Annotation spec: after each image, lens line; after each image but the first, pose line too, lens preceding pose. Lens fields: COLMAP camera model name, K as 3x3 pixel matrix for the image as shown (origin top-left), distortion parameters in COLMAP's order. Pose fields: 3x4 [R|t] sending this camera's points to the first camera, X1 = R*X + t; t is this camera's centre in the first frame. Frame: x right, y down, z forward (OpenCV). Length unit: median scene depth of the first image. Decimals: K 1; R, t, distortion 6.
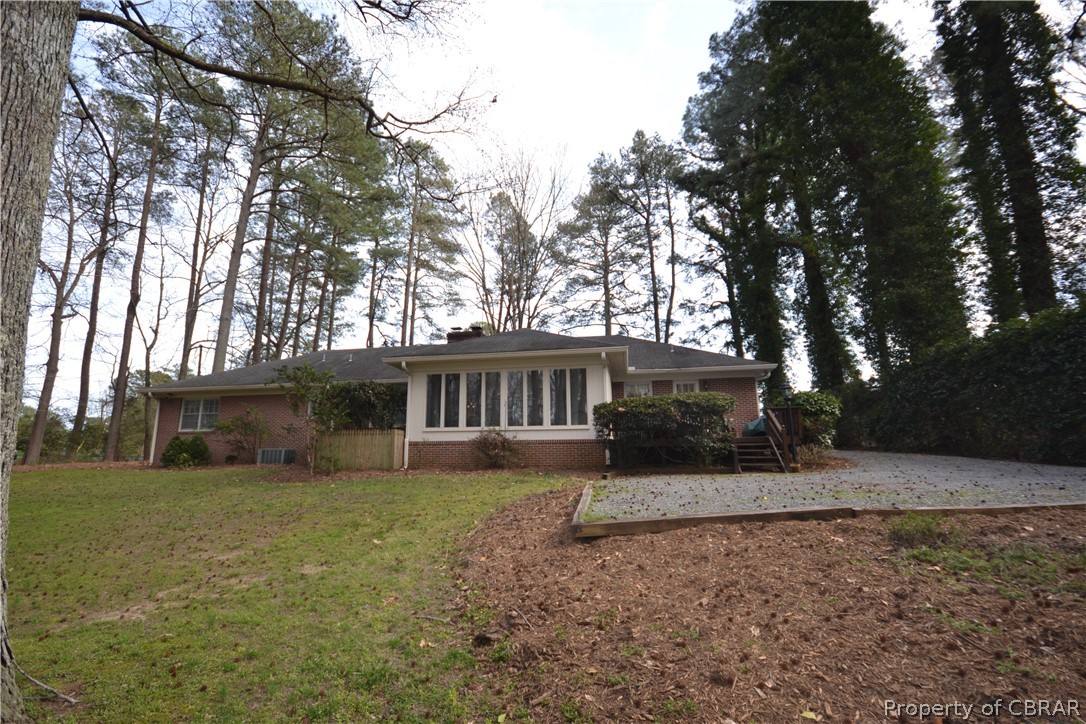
lens RADIAL K [[480.9, 0, 530.9], [0, 480.9, 358.8], [0, 0, 1]] dist [-0.003996, 0.000041]
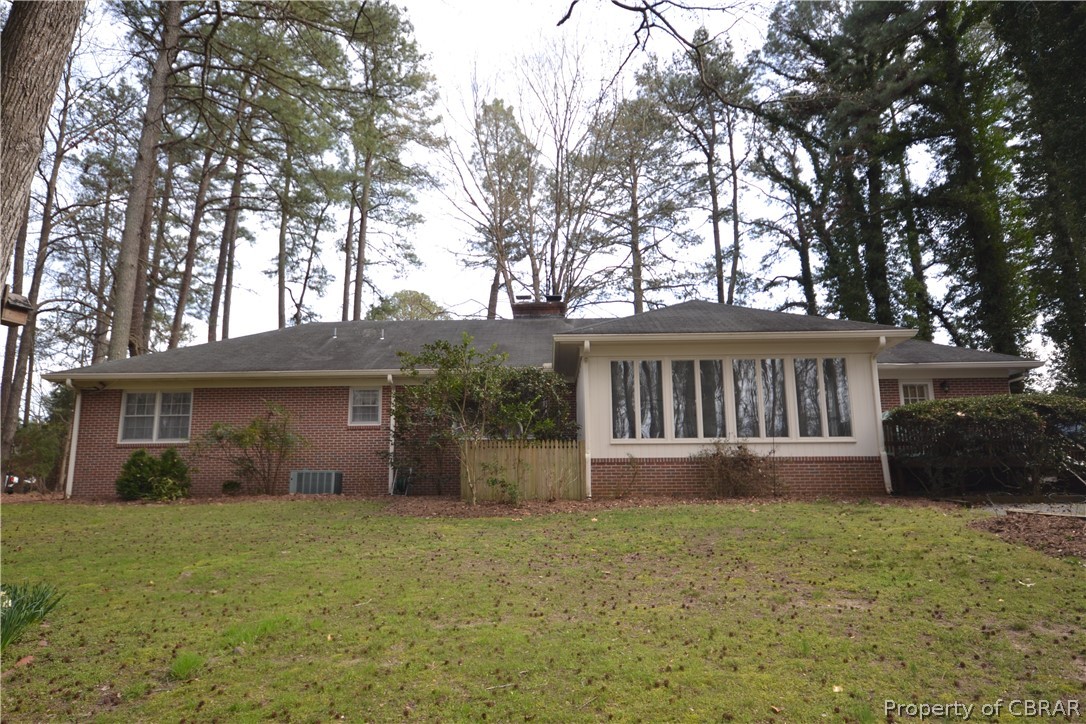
lens RADIAL K [[694.6, 0, 543.0], [0, 694.6, 362.0], [0, 0, 1]] dist [0.004148, 0.000911]
pose [[0.986990, 0.027474, 0.158415, -0.164051], [-0.030235, 0.999430, 0.015046, 0.007840], [-0.157911, -0.019639, 0.987258, 0.014915]]
